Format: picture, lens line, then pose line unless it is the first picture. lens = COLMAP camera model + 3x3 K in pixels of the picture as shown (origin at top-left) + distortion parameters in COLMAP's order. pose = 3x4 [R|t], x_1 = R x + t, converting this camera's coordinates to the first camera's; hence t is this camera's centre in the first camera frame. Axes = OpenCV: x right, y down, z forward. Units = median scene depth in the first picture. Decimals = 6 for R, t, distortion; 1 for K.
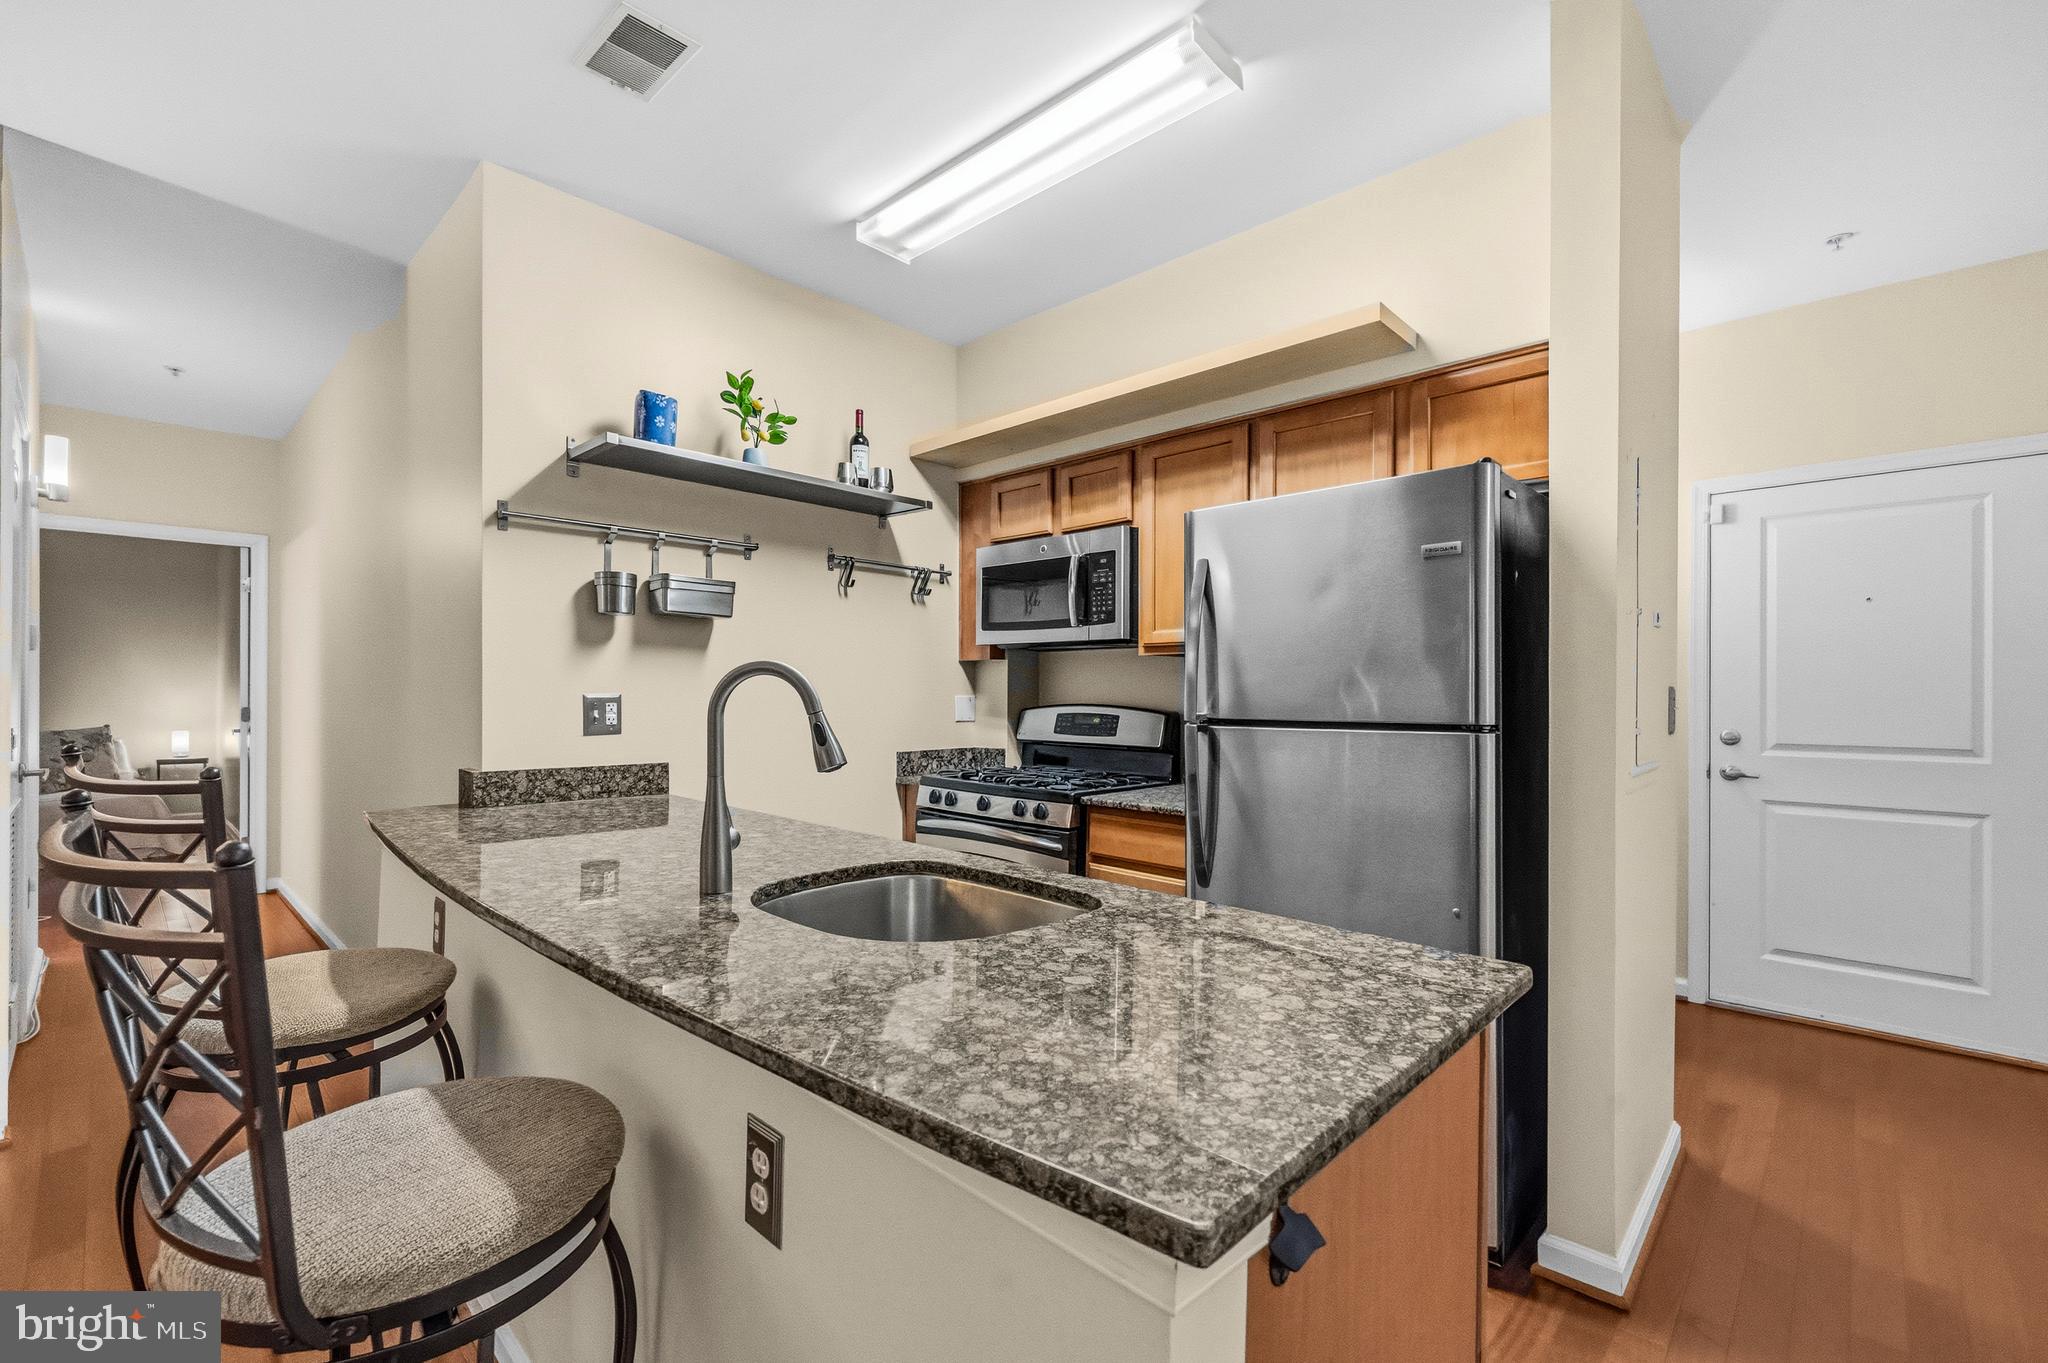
lens RADIAL K [[868.4, 0, 1015.8], [0, 868.4, 691.5], [0, 0, 1]] dist [0.001315, 0.000084]
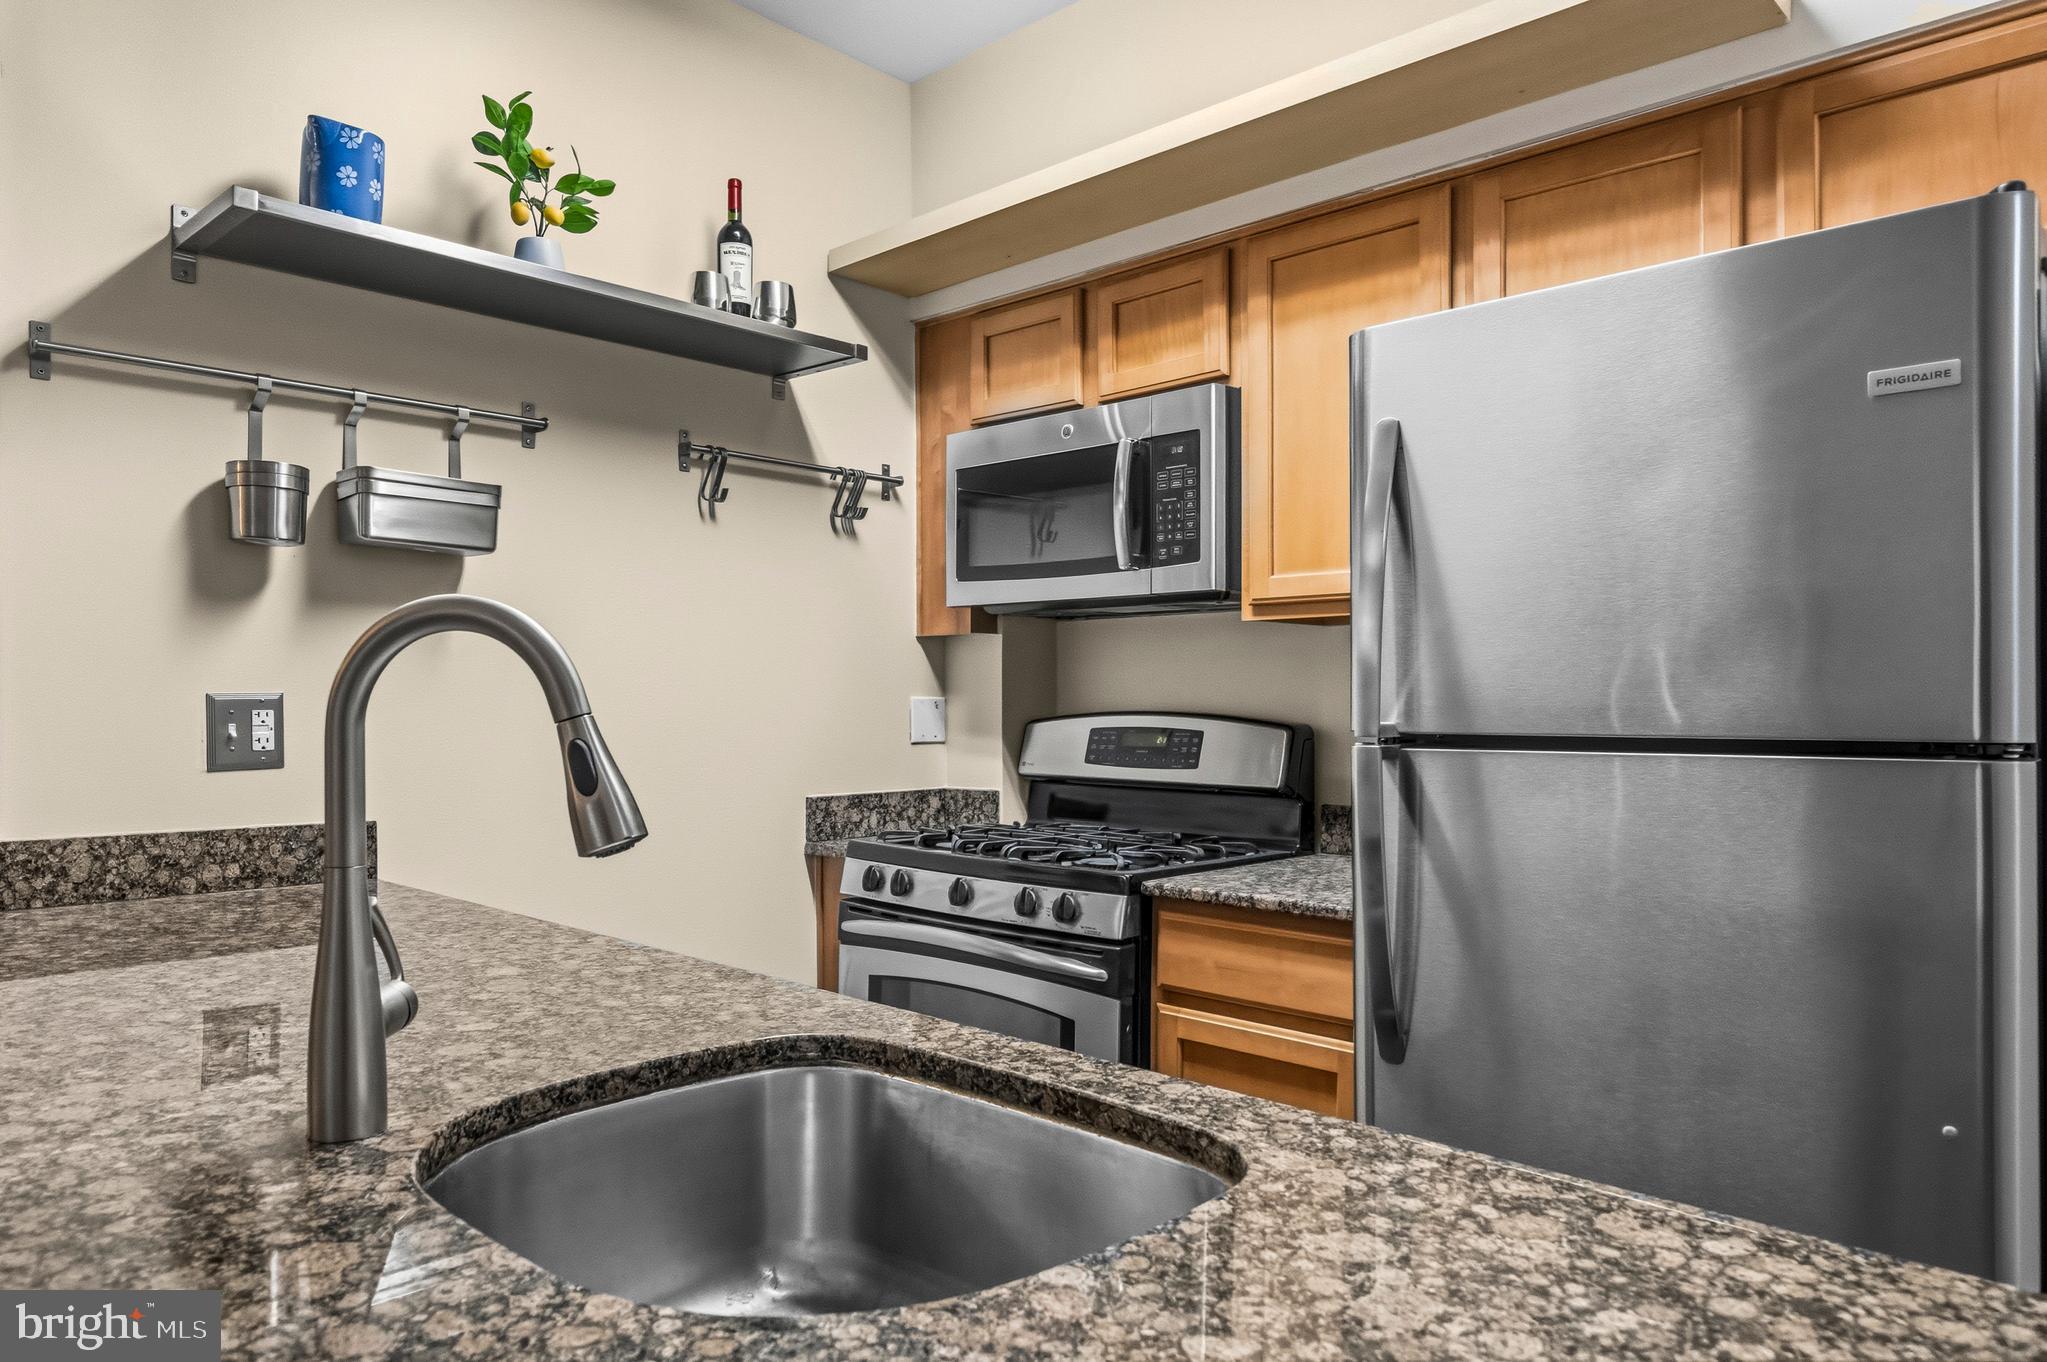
lens RADIAL K [[1331.8, 0, 1009.1], [0, 1331.8, 699.9], [0, 0, 1]] dist [0.001117, 0.000727]
pose [[0.999993, -0.003391, 0.001399, -0.008166], [0.003390, 0.999994, 0.000580, 0.007746], [-0.001401, -0.000575, 0.999999, 0.167735]]
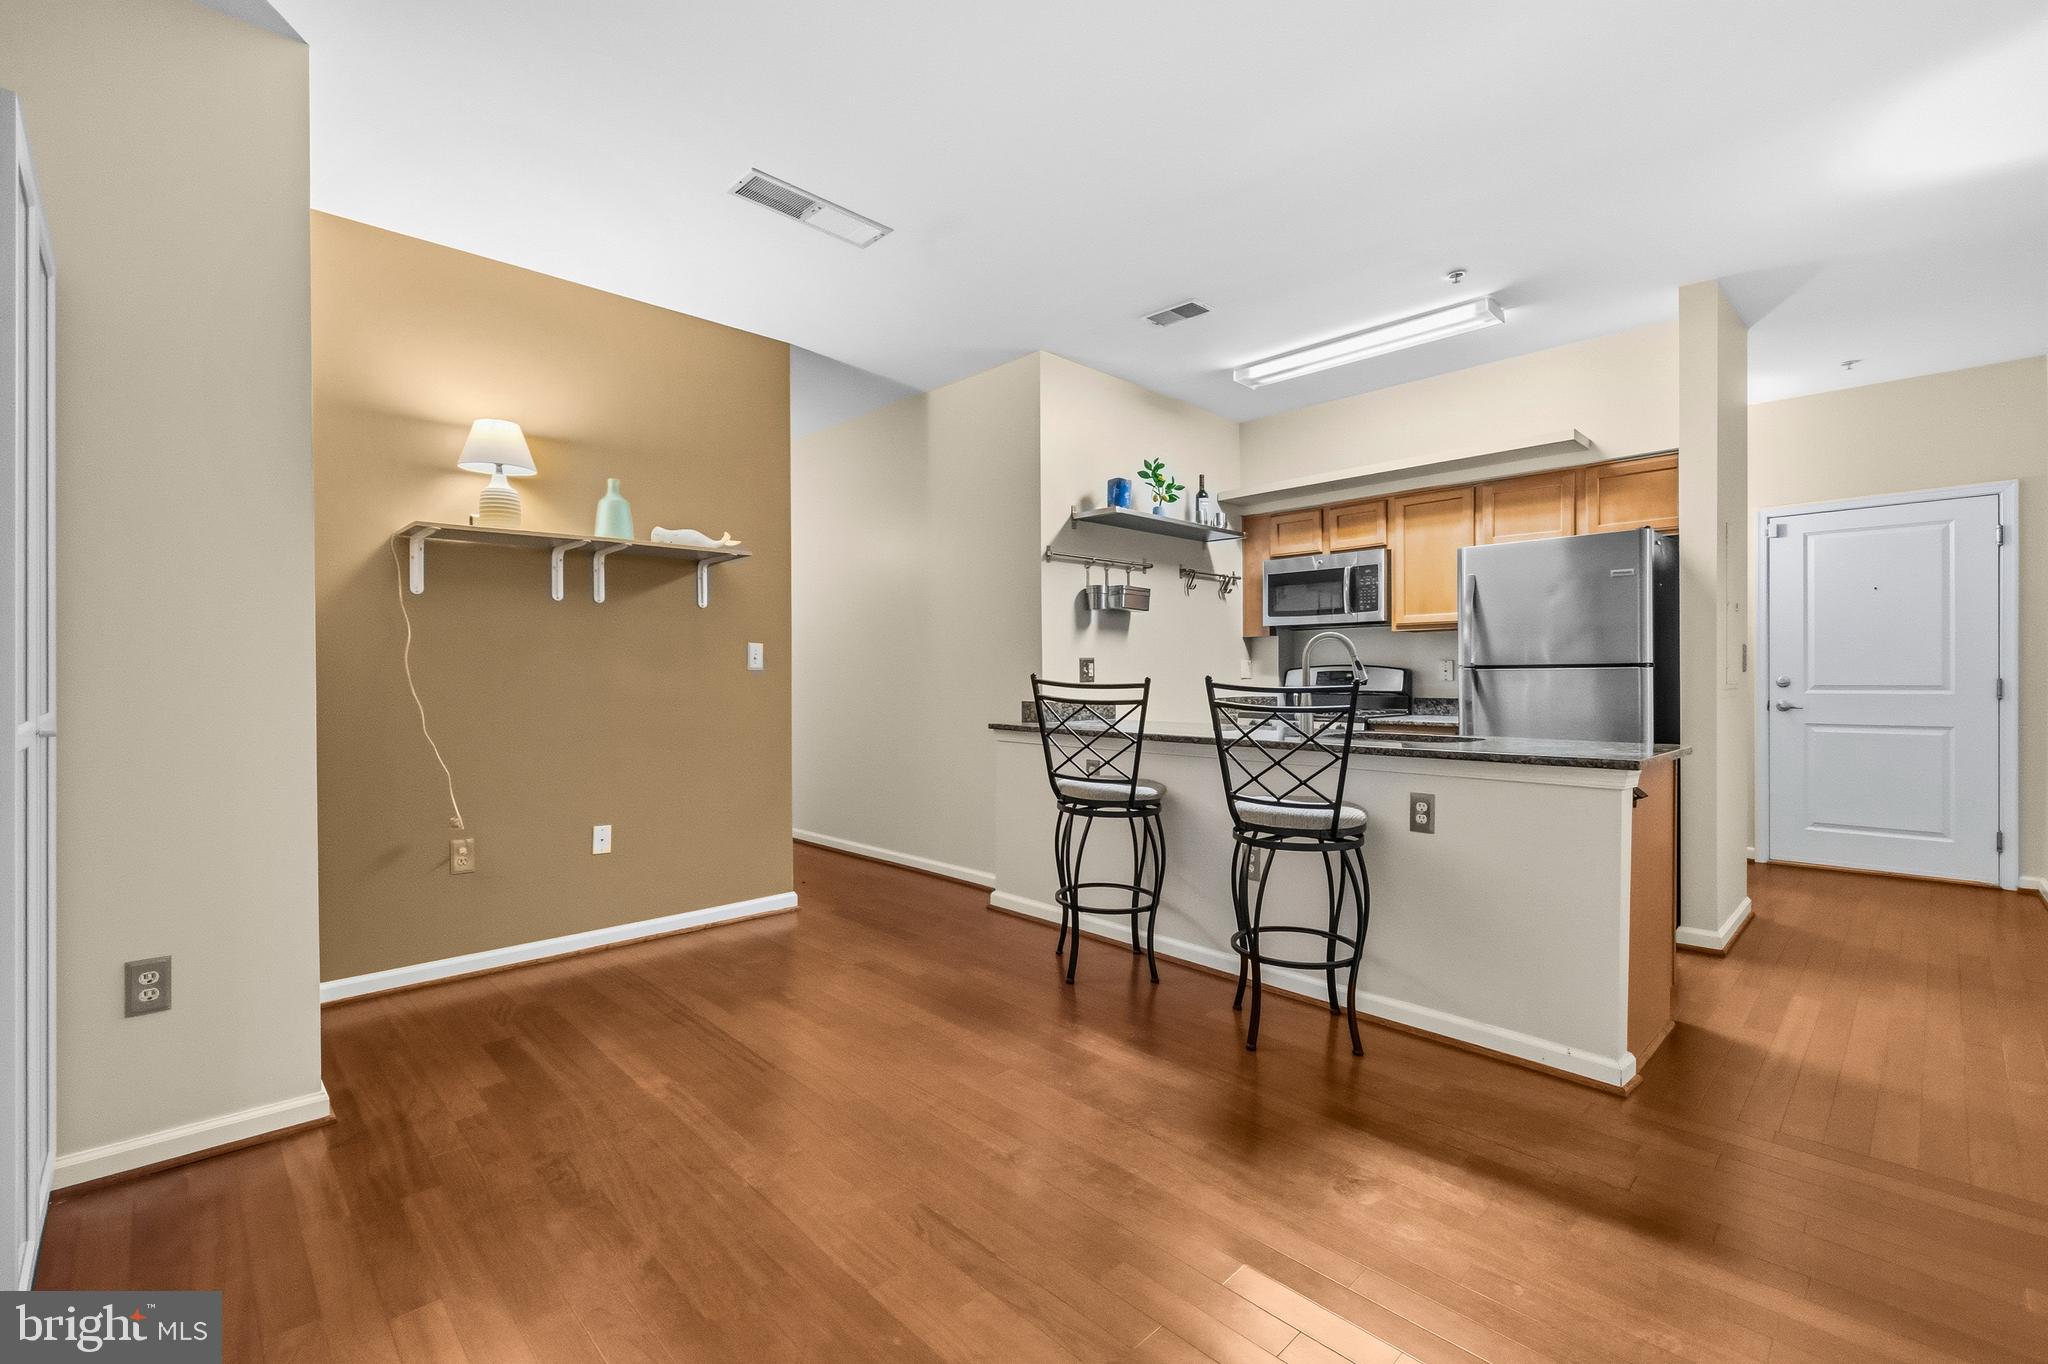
lens RADIAL K [[882.4, 0, 1024.0], [0, 882.4, 682.0], [0, 0, 1]] dist [0.002663, -0.000126]
pose [[0.999440, -0.010729, -0.031687, -0.500300], [0.010948, 0.999917, 0.006739, 0.033428], [0.031612, -0.007082, 0.999475, -0.645841]]
